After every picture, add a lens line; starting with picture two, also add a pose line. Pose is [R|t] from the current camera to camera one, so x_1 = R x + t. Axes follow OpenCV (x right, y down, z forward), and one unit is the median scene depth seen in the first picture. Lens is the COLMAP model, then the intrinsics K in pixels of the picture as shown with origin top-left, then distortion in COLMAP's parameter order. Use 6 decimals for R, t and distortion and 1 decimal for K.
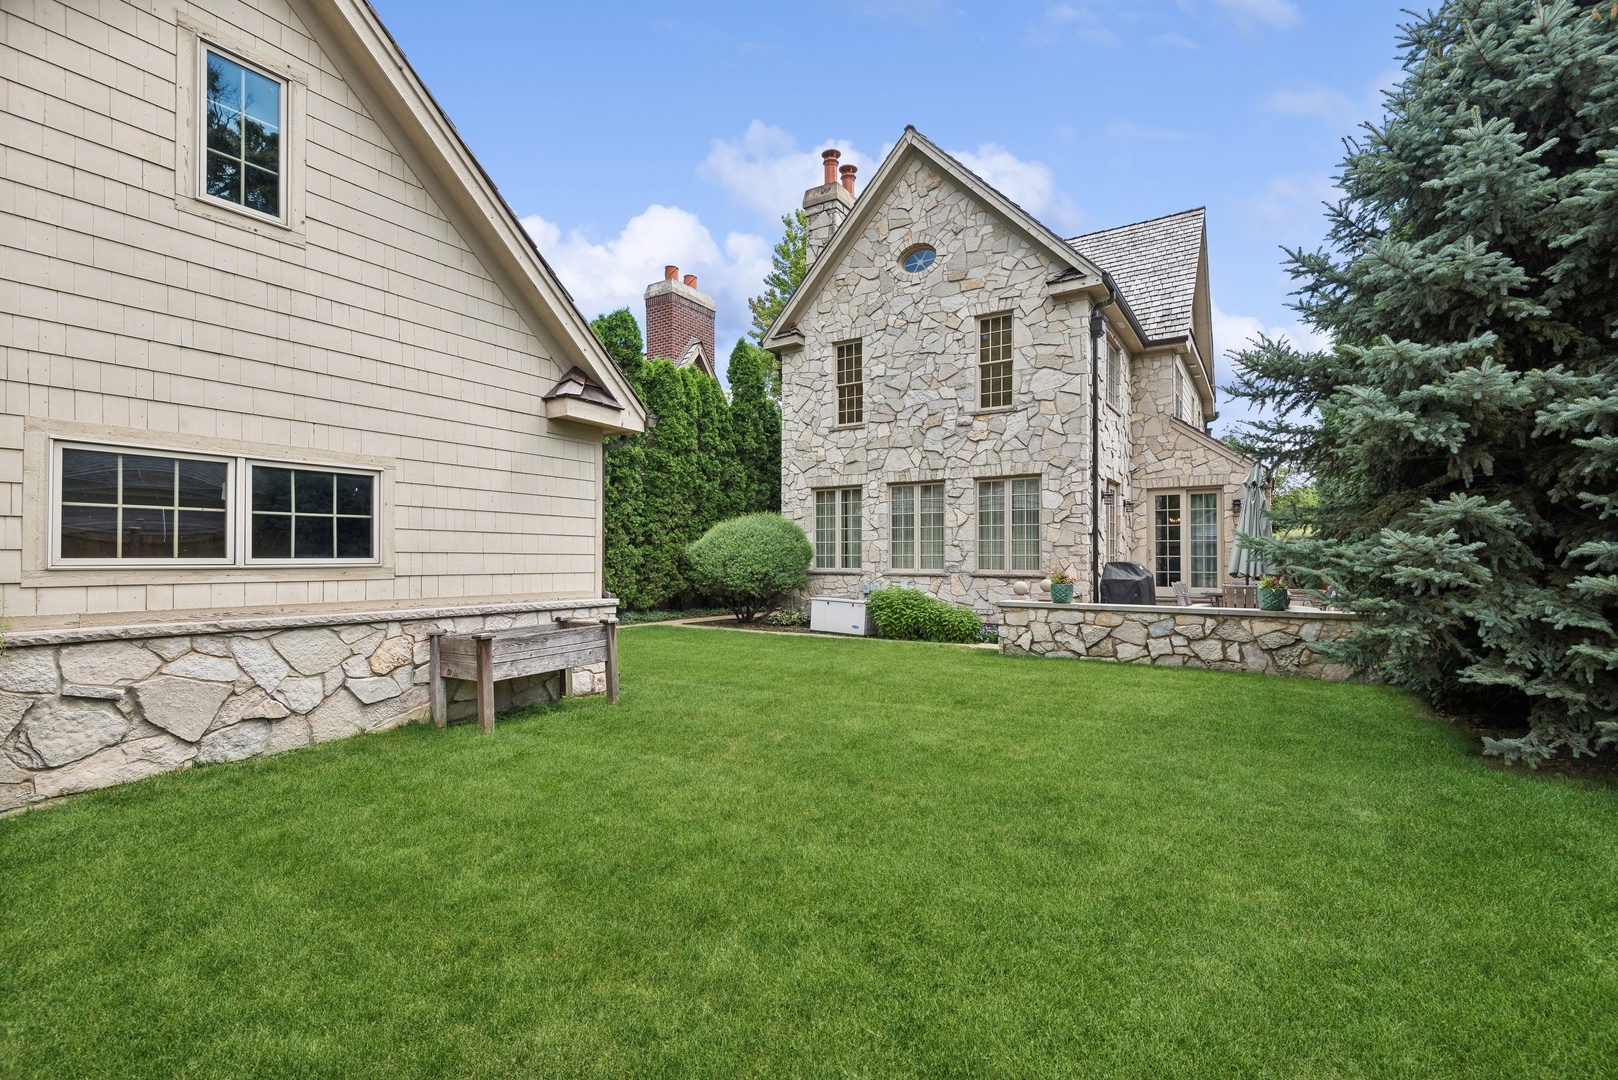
lens RADIAL K [[742.7, 0, 809.0], [0, 742.7, 540.0], [0, 0, 1]] dist [0.018241, -0.012899]
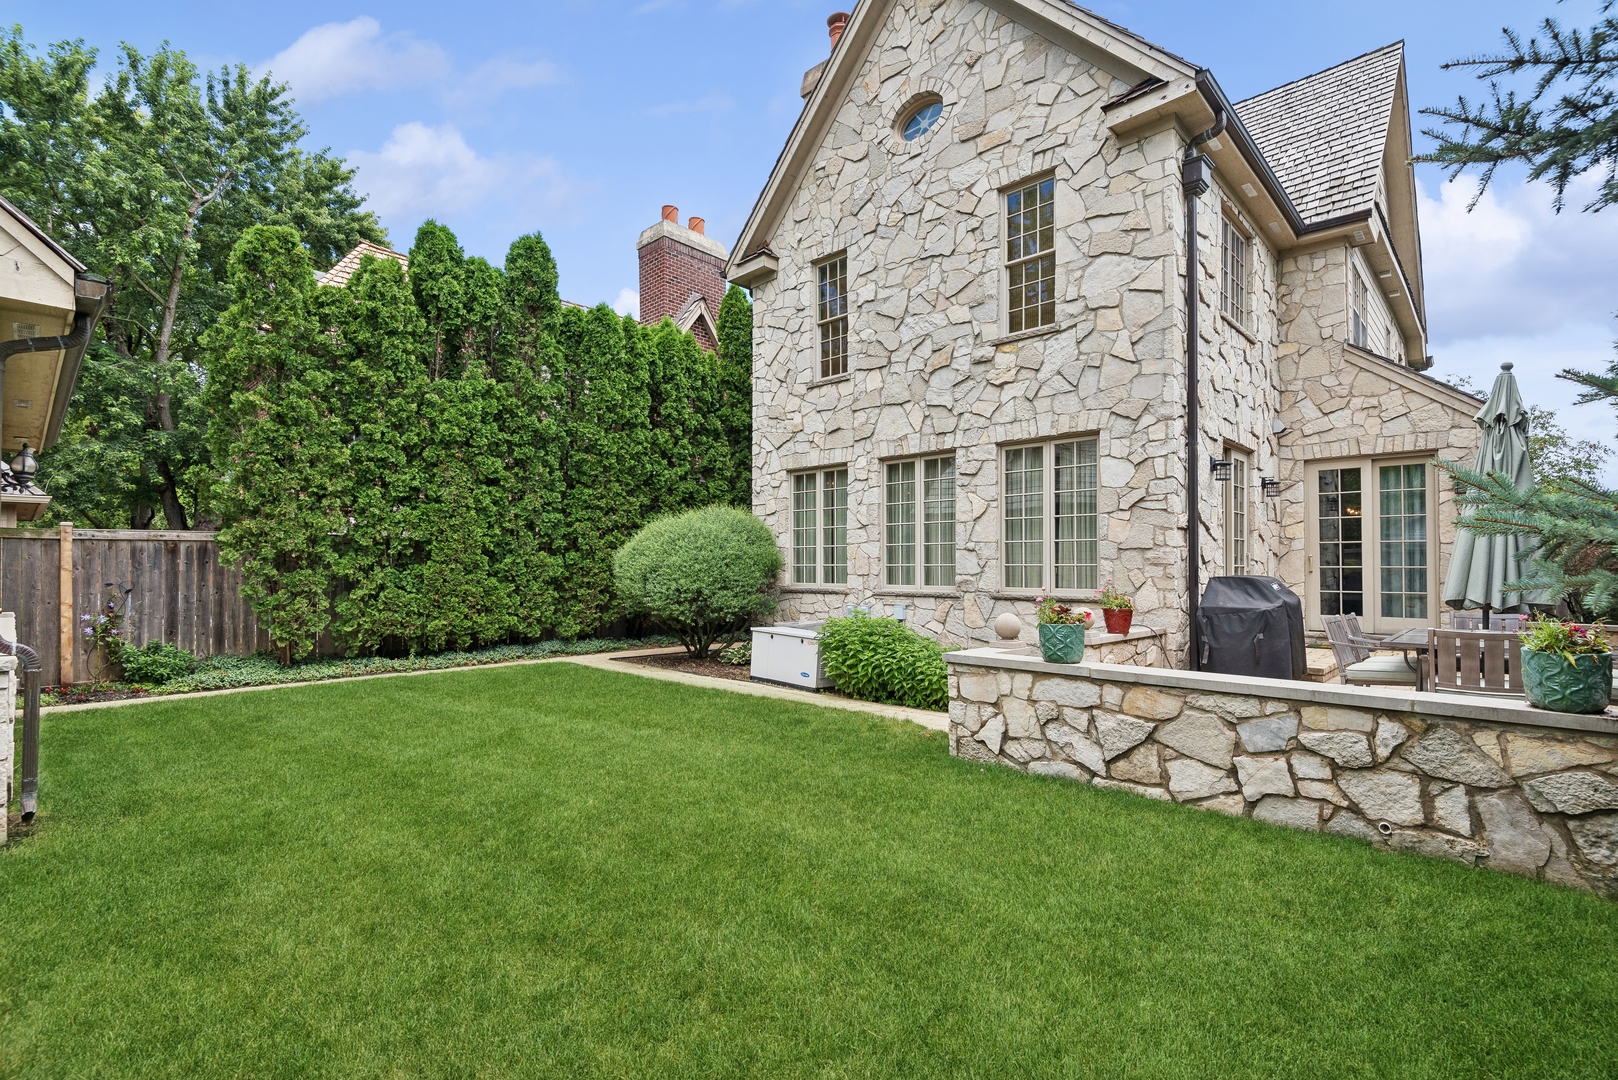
lens RADIAL K [[751.9, 0, 835.5], [0, 751.9, 550.0], [0, 0, 1]] dist [0.019716, -0.020950]
pose [[0.985080, -0.004113, -0.172049, 0.188039], [0.004060, 0.999992, -0.000657, 0.007195], [0.172050, -0.000051, 0.985088, 0.327580]]
